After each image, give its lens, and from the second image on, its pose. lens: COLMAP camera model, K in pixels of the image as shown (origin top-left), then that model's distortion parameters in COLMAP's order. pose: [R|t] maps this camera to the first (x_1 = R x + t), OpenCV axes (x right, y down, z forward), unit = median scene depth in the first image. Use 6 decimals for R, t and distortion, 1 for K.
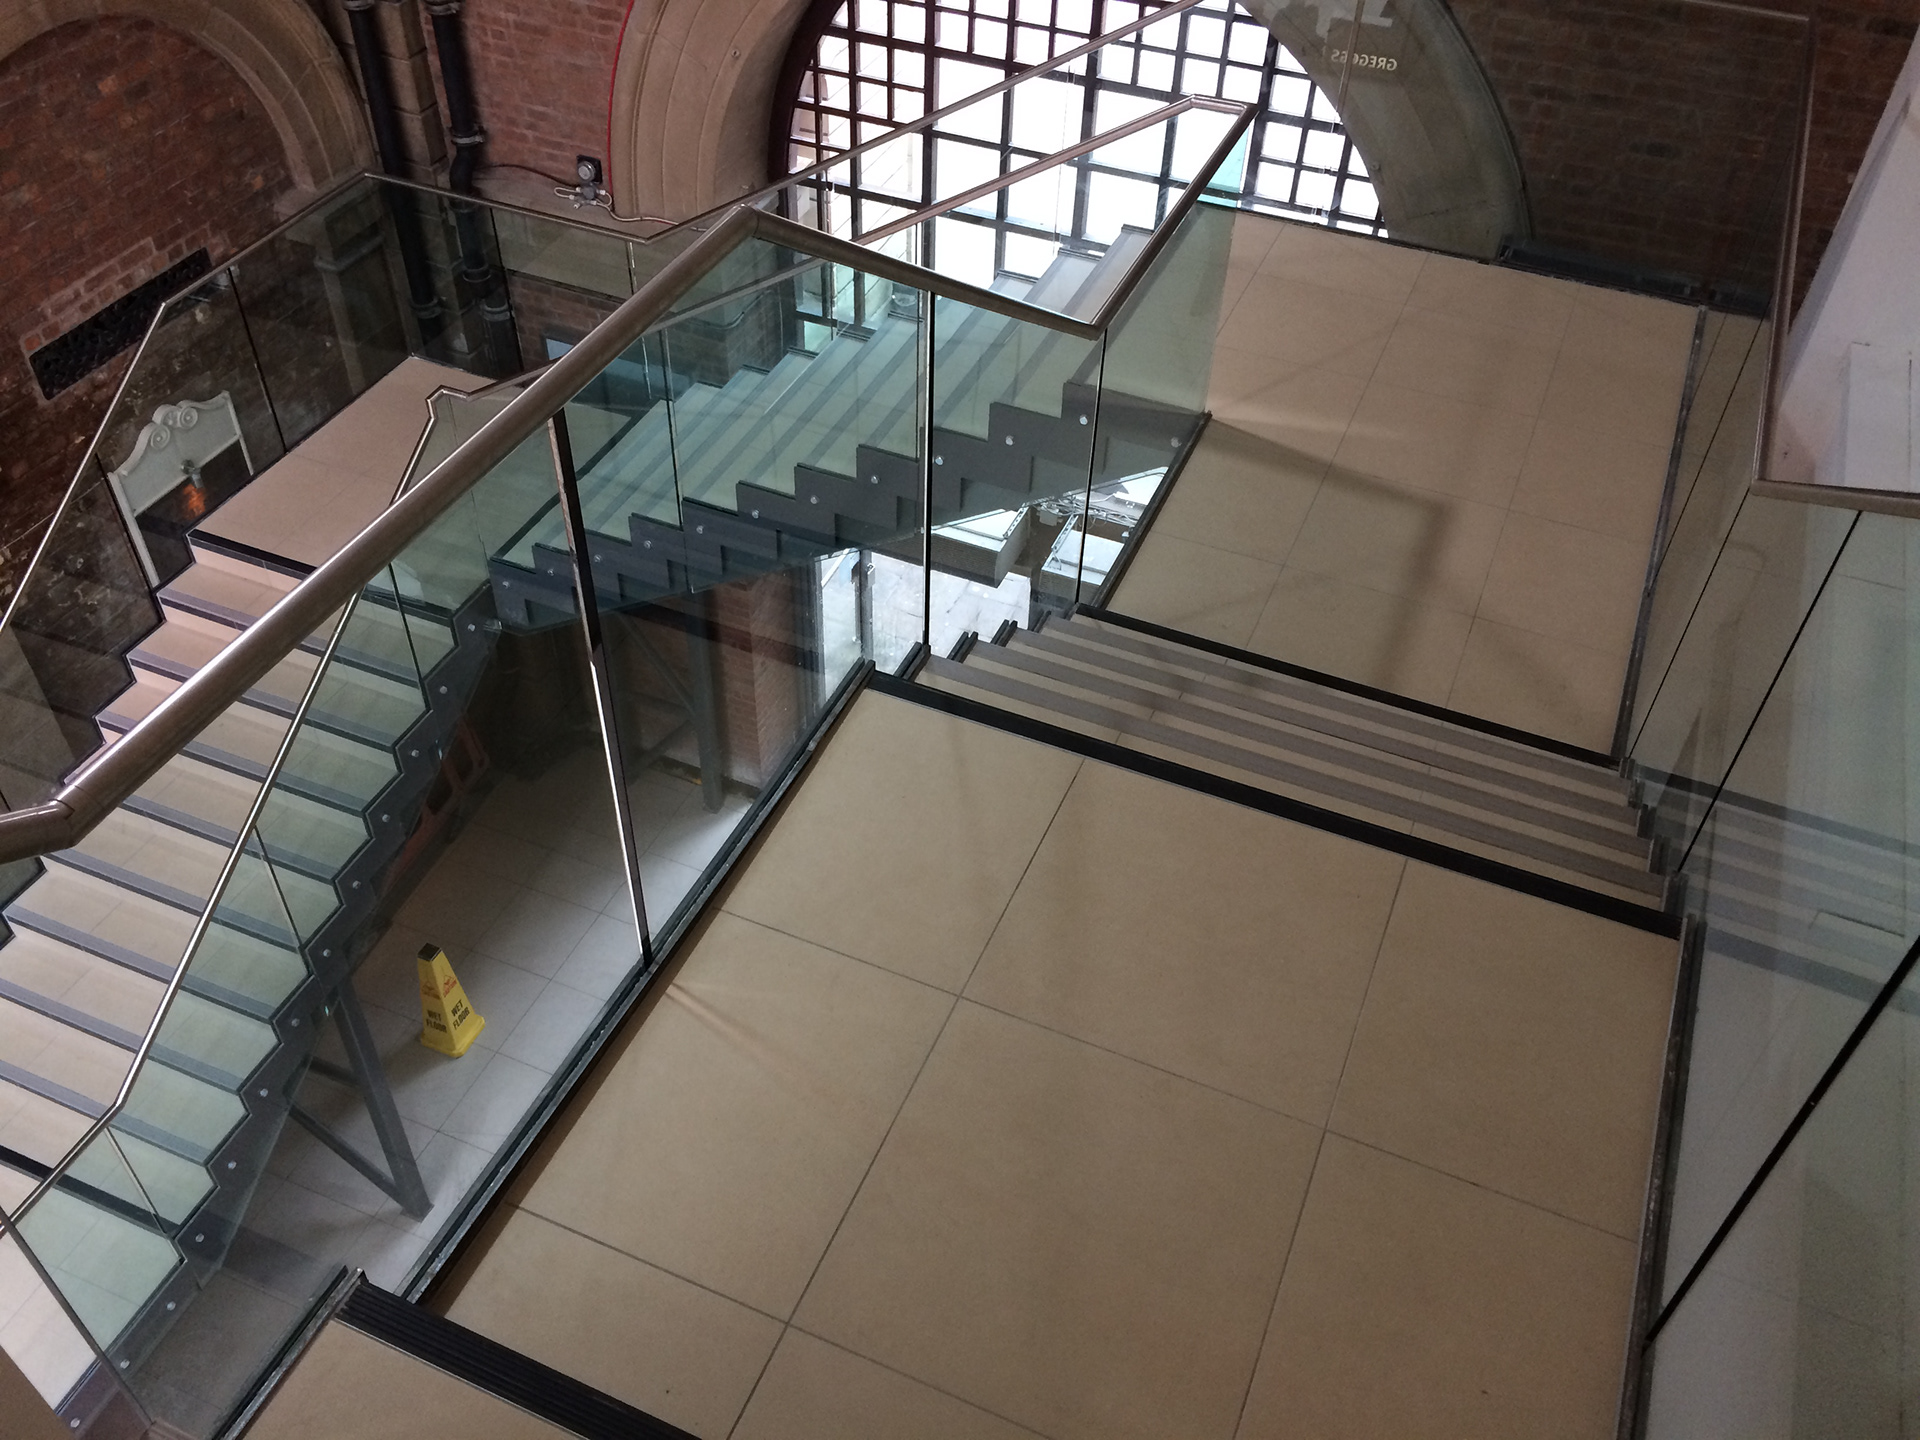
lens RADIAL K [[1657.2, 0, 961.2], [0, 1657.2, 721.8], [0, 0, 1]] dist [-0.012434, -0.017066]
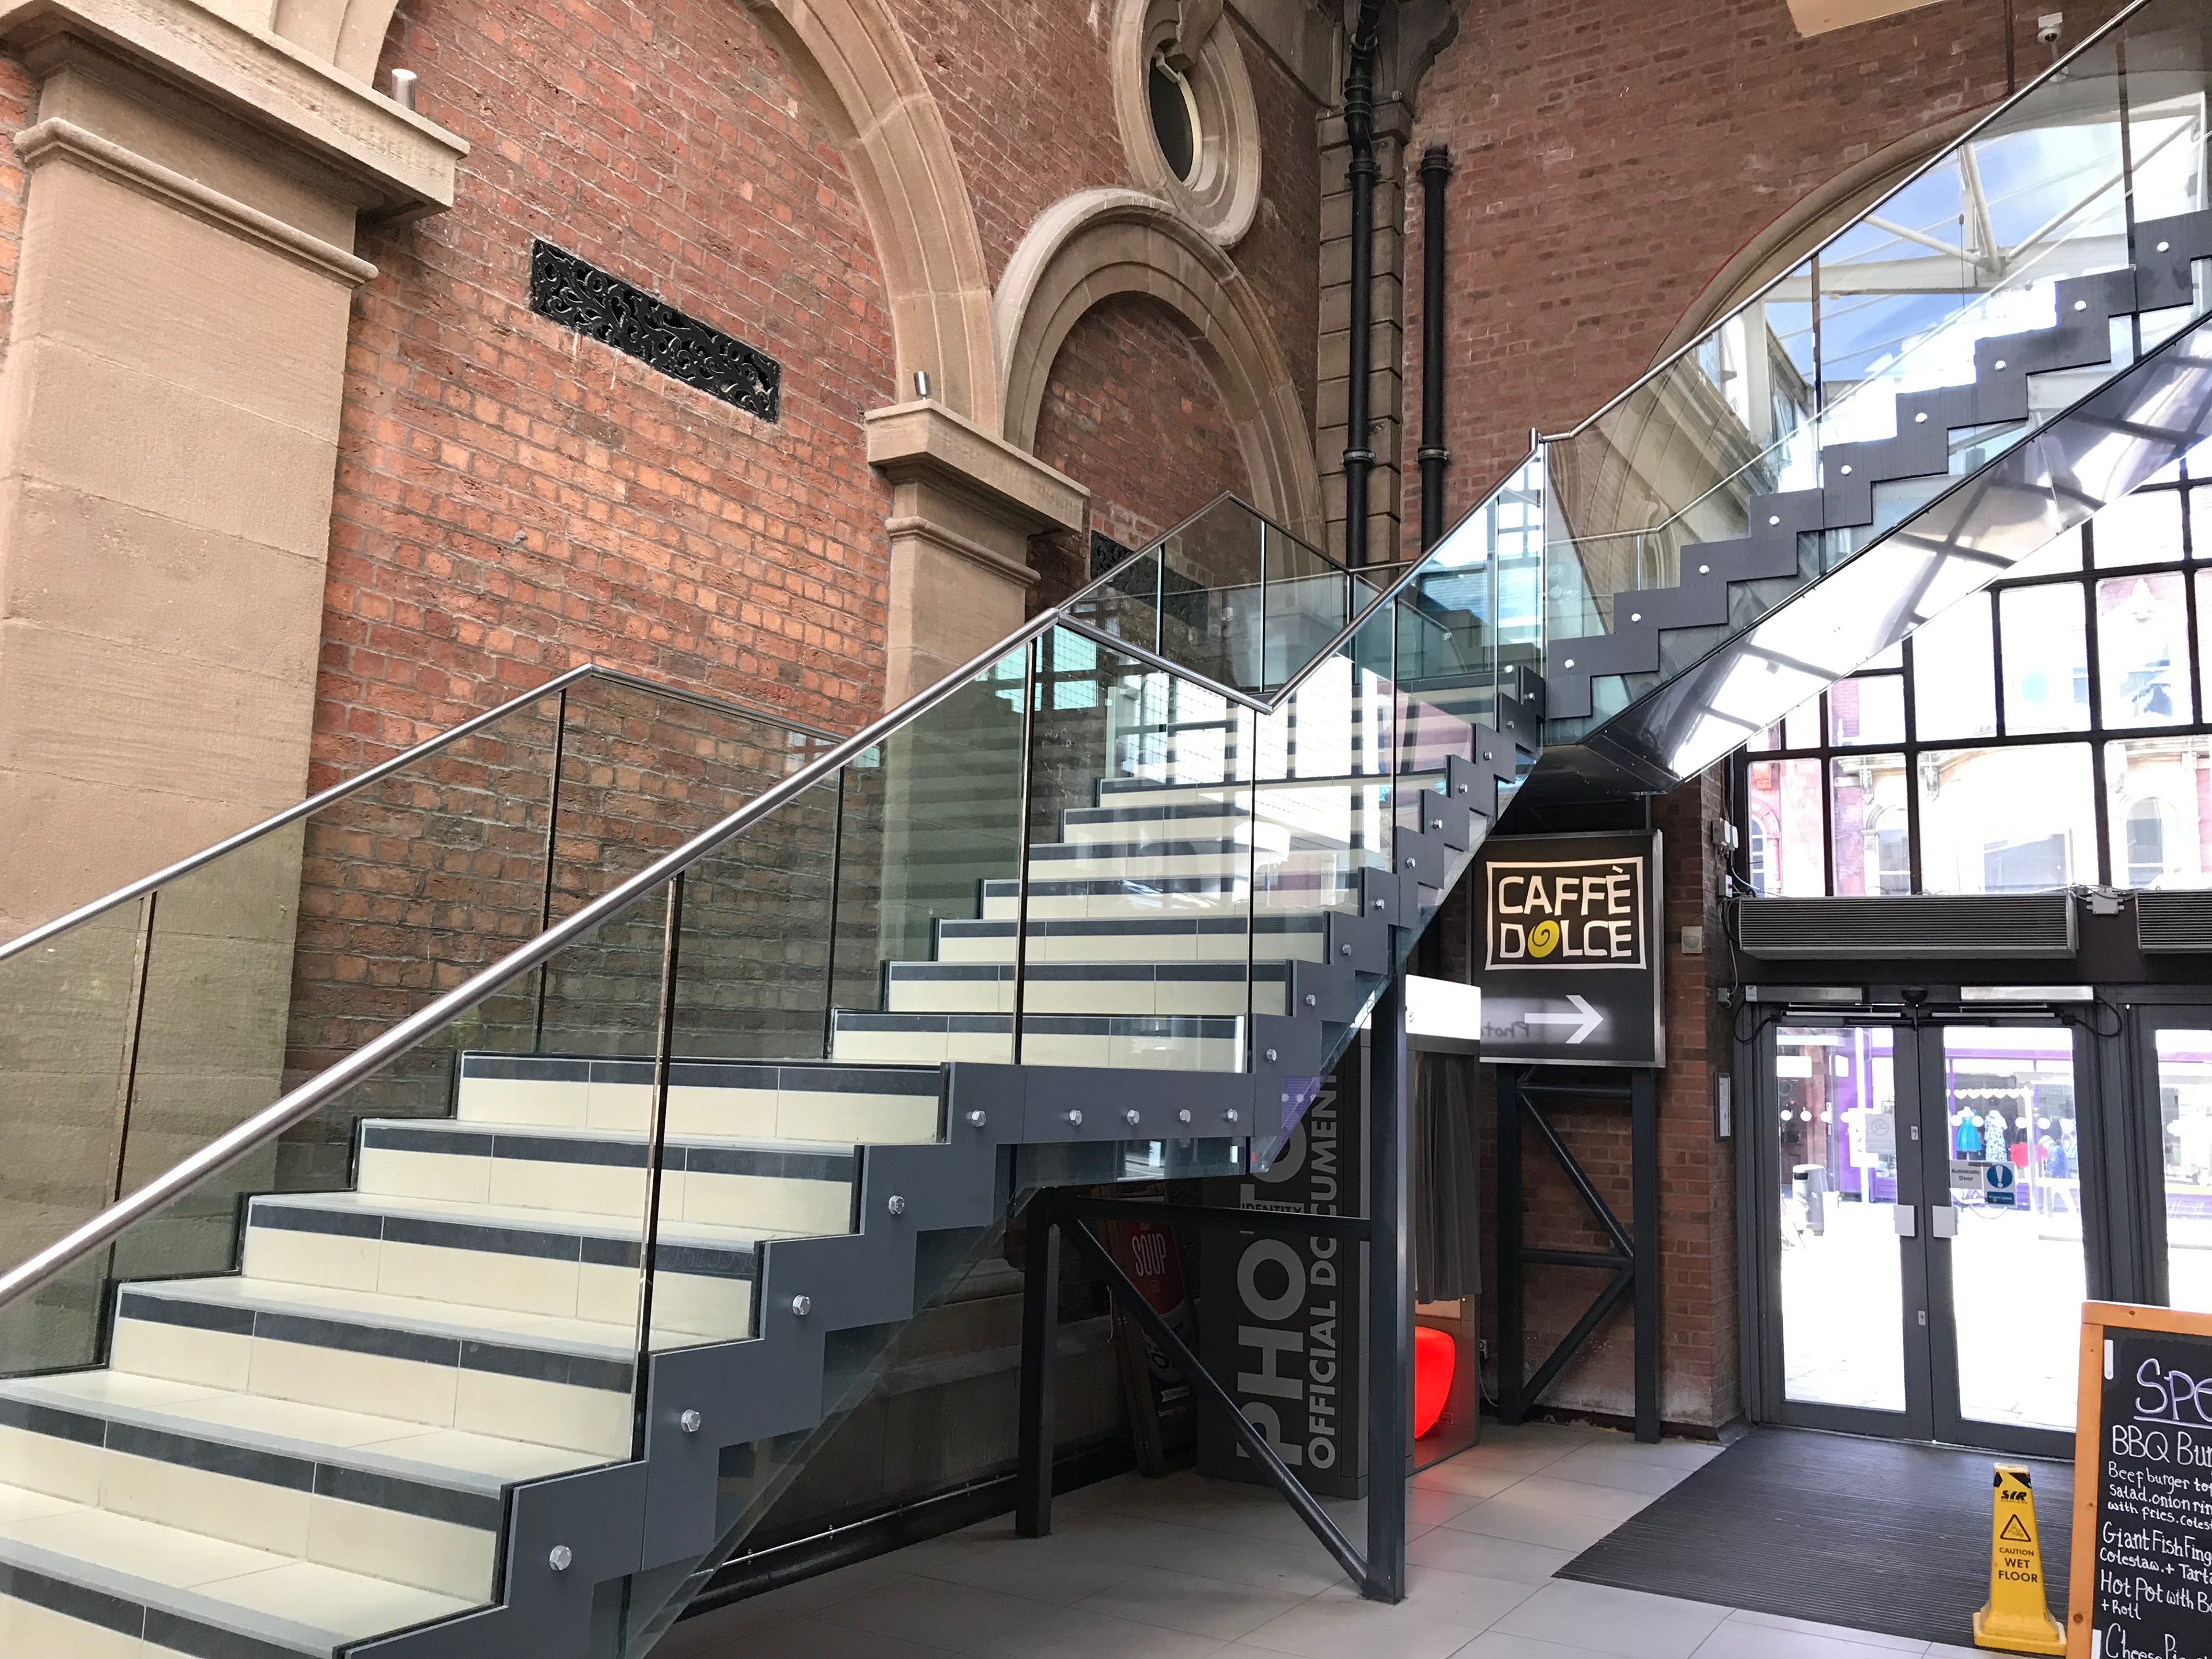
lens RADIAL K [[1795.4, 0, 1107.0], [0, 1795.4, 823.1], [0, 0, 1]] dist [0.022783, -0.033580]
pose [[0.990948, -0.014773, -0.133433, -0.399966], [-0.096311, 0.614187, -0.783262, 0.759352], [0.093523, 0.789023, 0.607204, 0.450225]]
